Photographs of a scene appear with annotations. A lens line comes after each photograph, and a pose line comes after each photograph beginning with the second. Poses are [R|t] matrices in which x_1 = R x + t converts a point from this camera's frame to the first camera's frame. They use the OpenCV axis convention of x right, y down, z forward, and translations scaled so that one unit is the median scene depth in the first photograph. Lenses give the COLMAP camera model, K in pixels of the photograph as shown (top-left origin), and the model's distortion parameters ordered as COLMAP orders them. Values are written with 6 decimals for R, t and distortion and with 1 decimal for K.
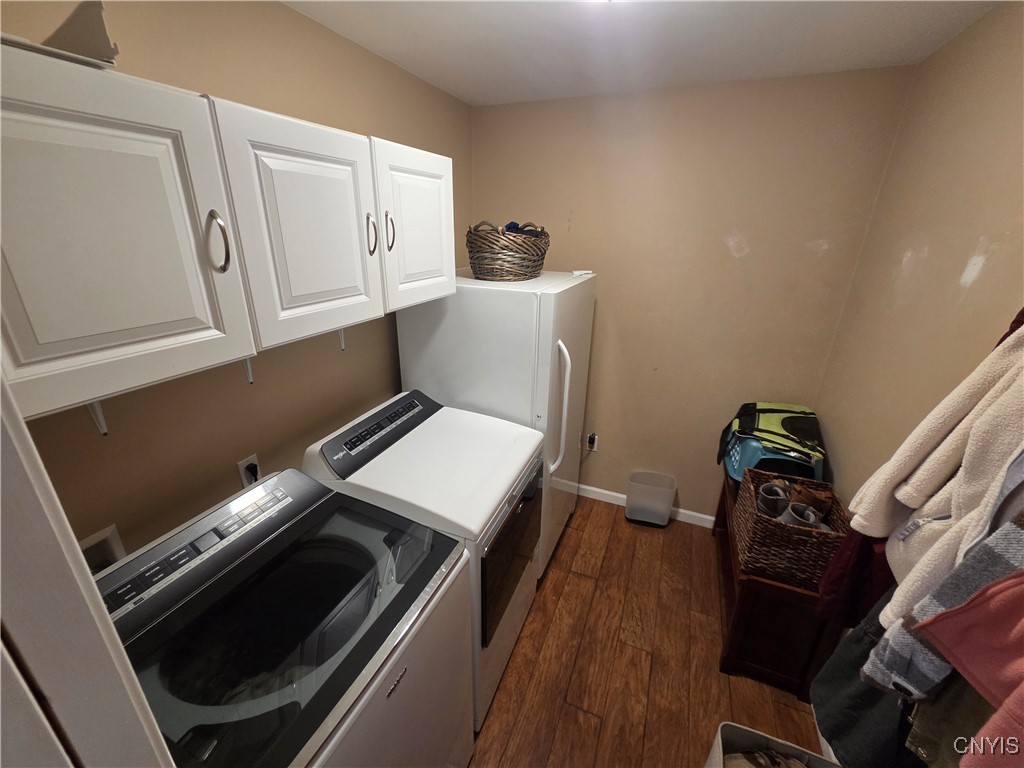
lens RADIAL K [[404.2, 0, 512.0], [0, 404.2, 384.0], [0, 0, 1]] dist [0.007832, -0.000056]
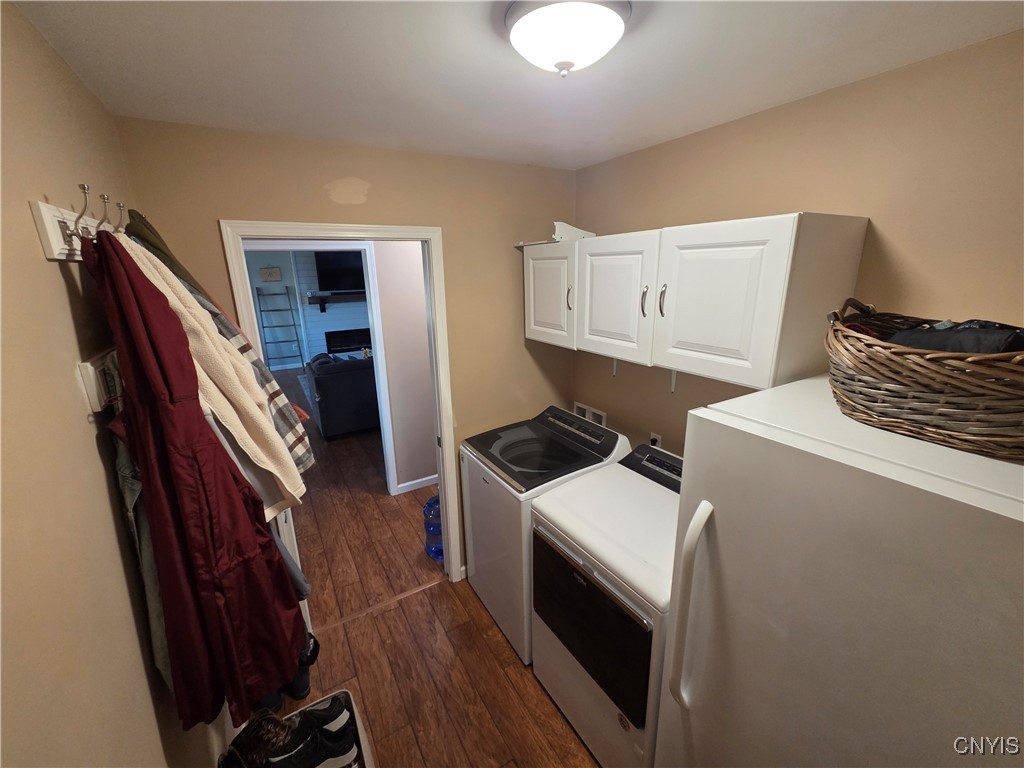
lens RADIAL K [[416.4, 0, 509.2], [0, 416.4, 381.3], [0, 0, 1]] dist [0.006425, -0.000633]
pose [[-0.588349, 0.226744, -0.776166, 0.870025], [-0.273661, 0.847401, 0.454995, -0.560196], [0.760891, 0.480102, -0.436517, 1.201724]]
